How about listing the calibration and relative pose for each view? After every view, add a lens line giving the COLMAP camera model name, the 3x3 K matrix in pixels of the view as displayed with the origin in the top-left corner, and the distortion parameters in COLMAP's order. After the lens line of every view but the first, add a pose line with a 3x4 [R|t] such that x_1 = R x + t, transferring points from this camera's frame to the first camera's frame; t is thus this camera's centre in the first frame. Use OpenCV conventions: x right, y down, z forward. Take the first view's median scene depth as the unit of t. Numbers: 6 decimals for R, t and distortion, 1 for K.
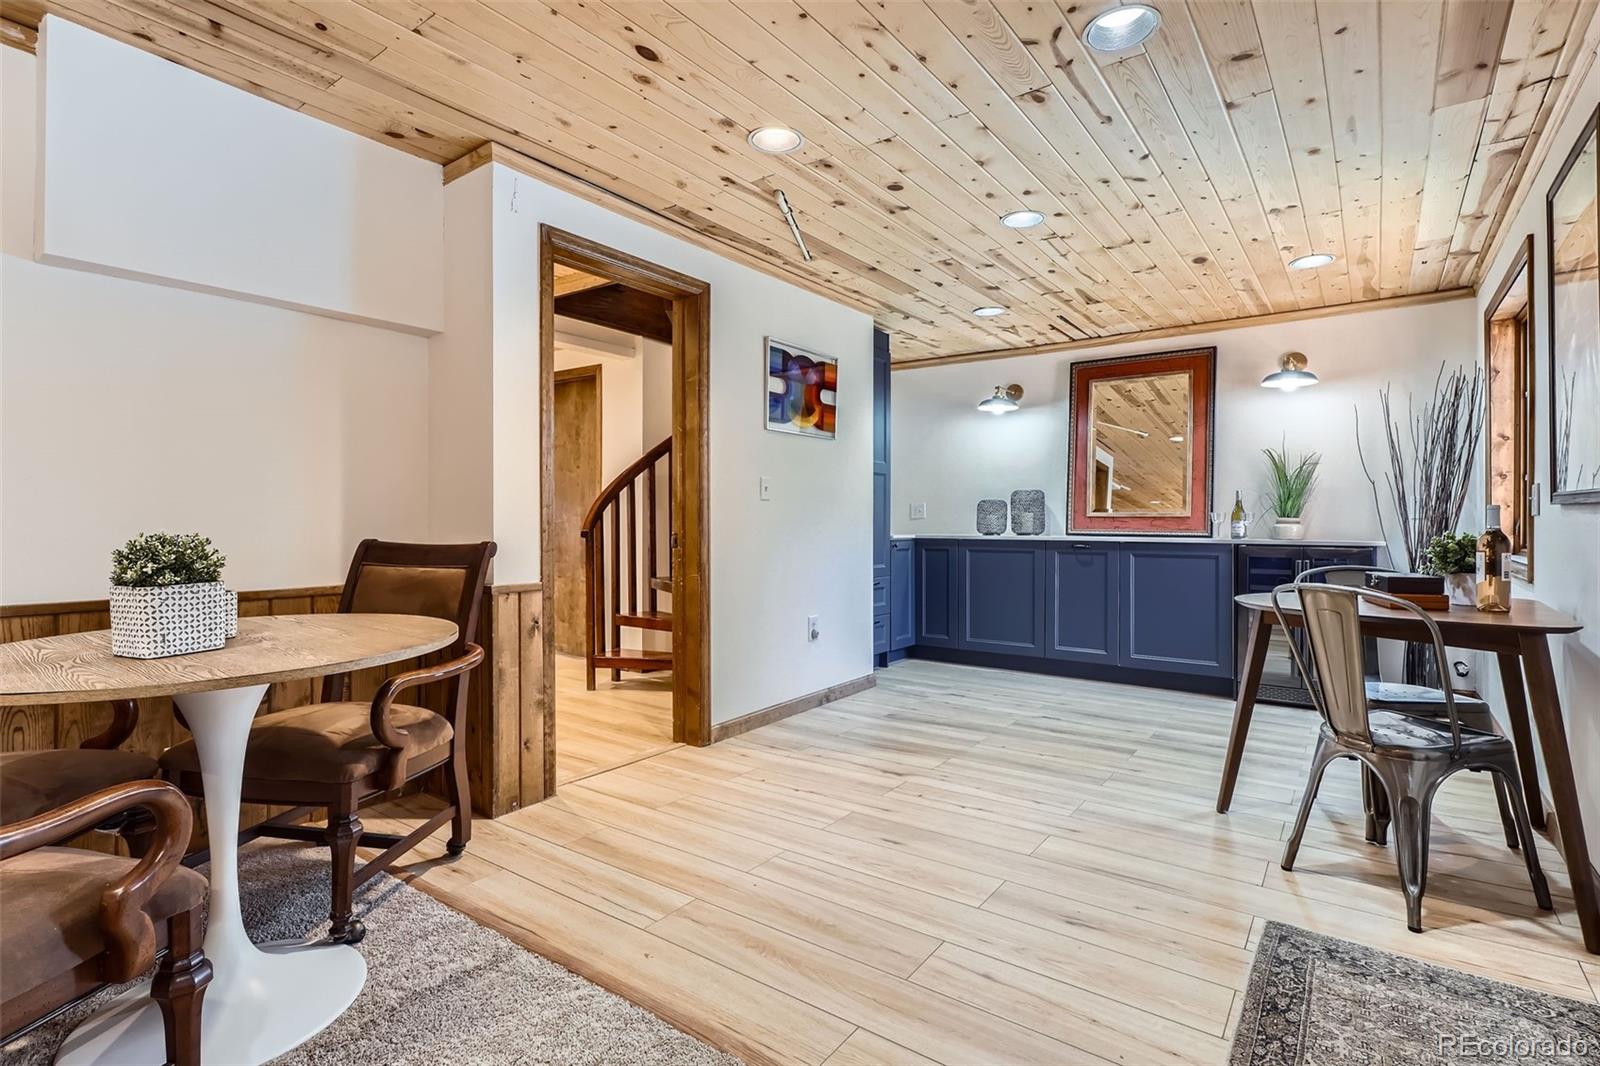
lens RADIAL K [[773.9, 0, 801.4], [0, 773.9, 525.5], [0, 0, 1]] dist [0.001333, 0.000616]
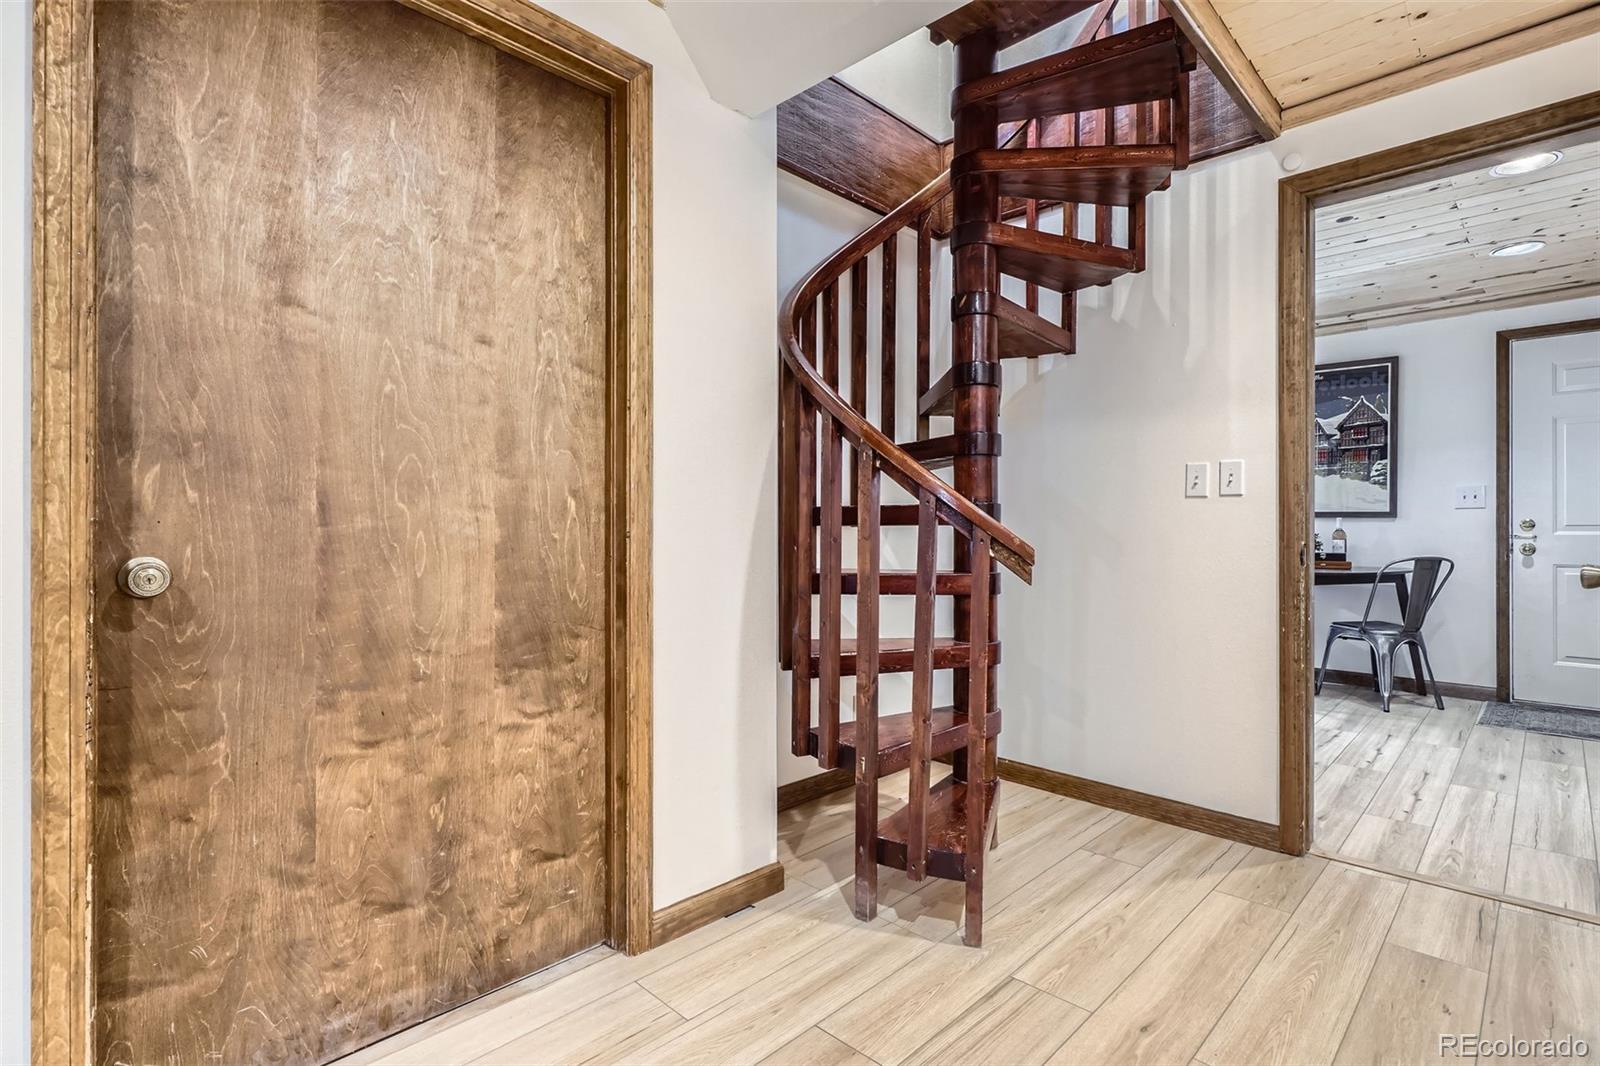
lens RADIAL K [[773.9, 0, 801.6], [0, 773.9, 533.8], [0, 0, 1]] dist [0.001333, 0.000616]
pose [[0.126558, -0.001068, 0.991959, -1.007279], [0.004525, 0.999990, 0.000499, 0.001526], [-0.991949, 0.004425, 0.126561, 1.541783]]
